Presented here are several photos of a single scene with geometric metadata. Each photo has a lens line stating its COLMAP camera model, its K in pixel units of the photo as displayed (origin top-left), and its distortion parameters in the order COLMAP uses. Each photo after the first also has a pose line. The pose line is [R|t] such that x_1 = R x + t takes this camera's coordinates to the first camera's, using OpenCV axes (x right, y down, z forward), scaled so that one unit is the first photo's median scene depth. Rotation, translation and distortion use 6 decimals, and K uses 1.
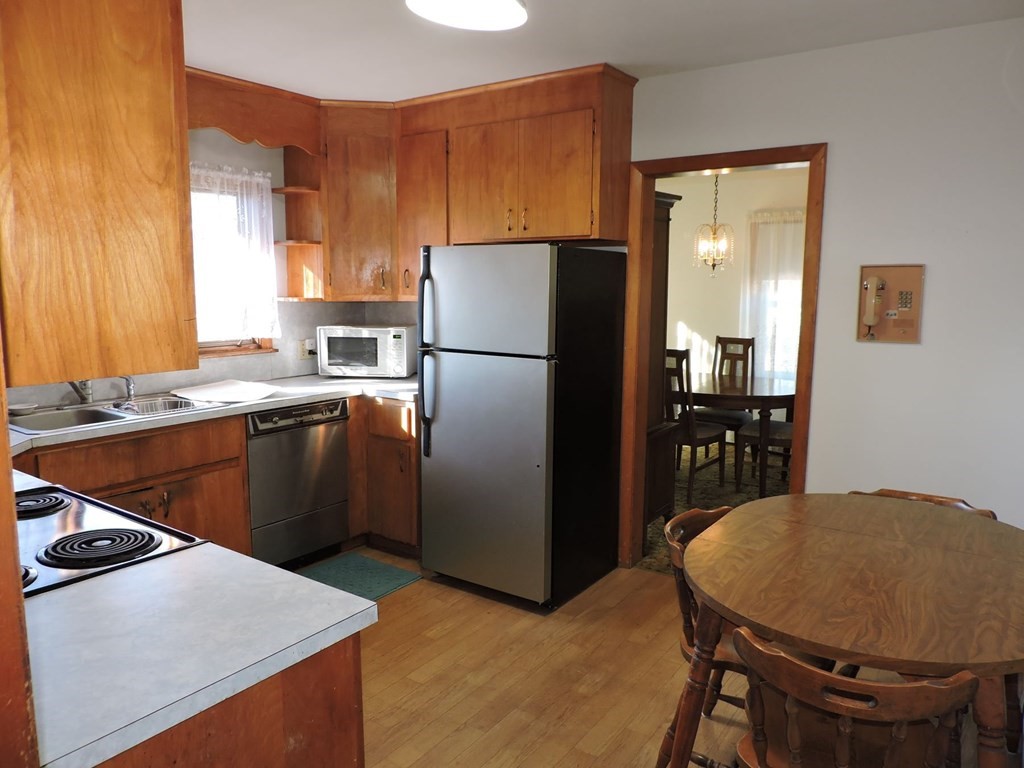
lens RADIAL K [[731.5, 0, 512.0], [0, 731.5, 384.0], [0, 0, 1]] dist [-0.039158, -0.001452]
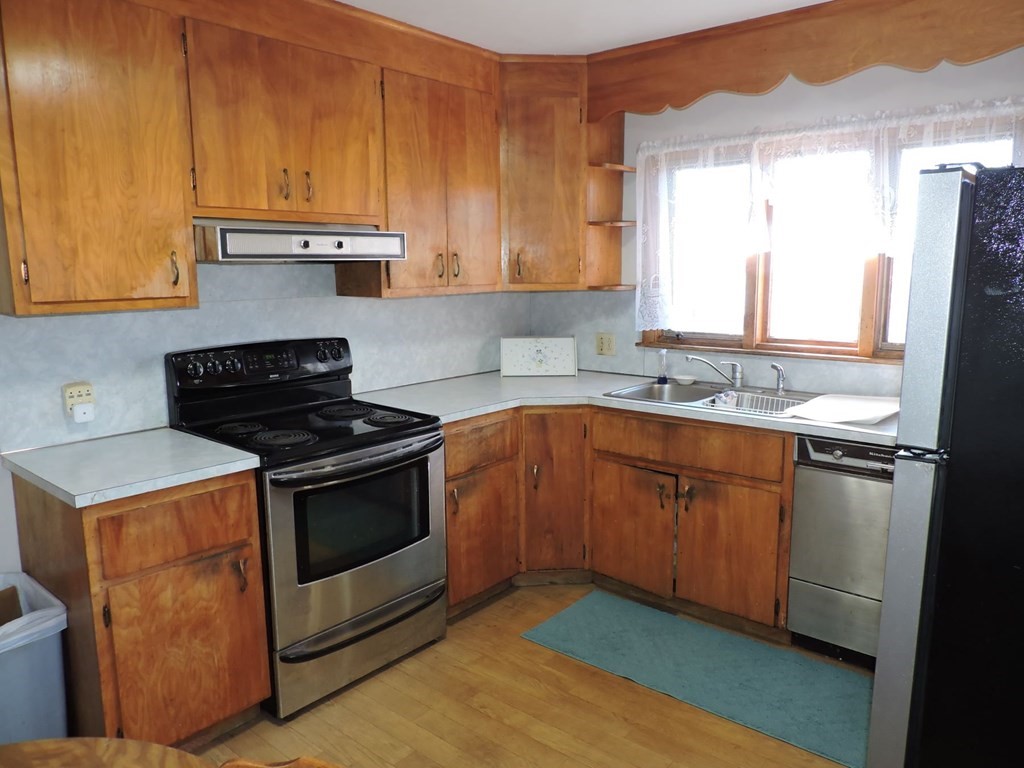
lens RADIAL K [[731.5, 0, 512.0], [0, 731.5, 384.0], [0, 0, 1]] dist [-0.039158, -0.001452]
pose [[-0.088499, 0.155528, -0.983859, 0.426411], [-0.128509, 0.977697, 0.166114, -0.101822], [0.987752, 0.141136, -0.066539, 0.731281]]
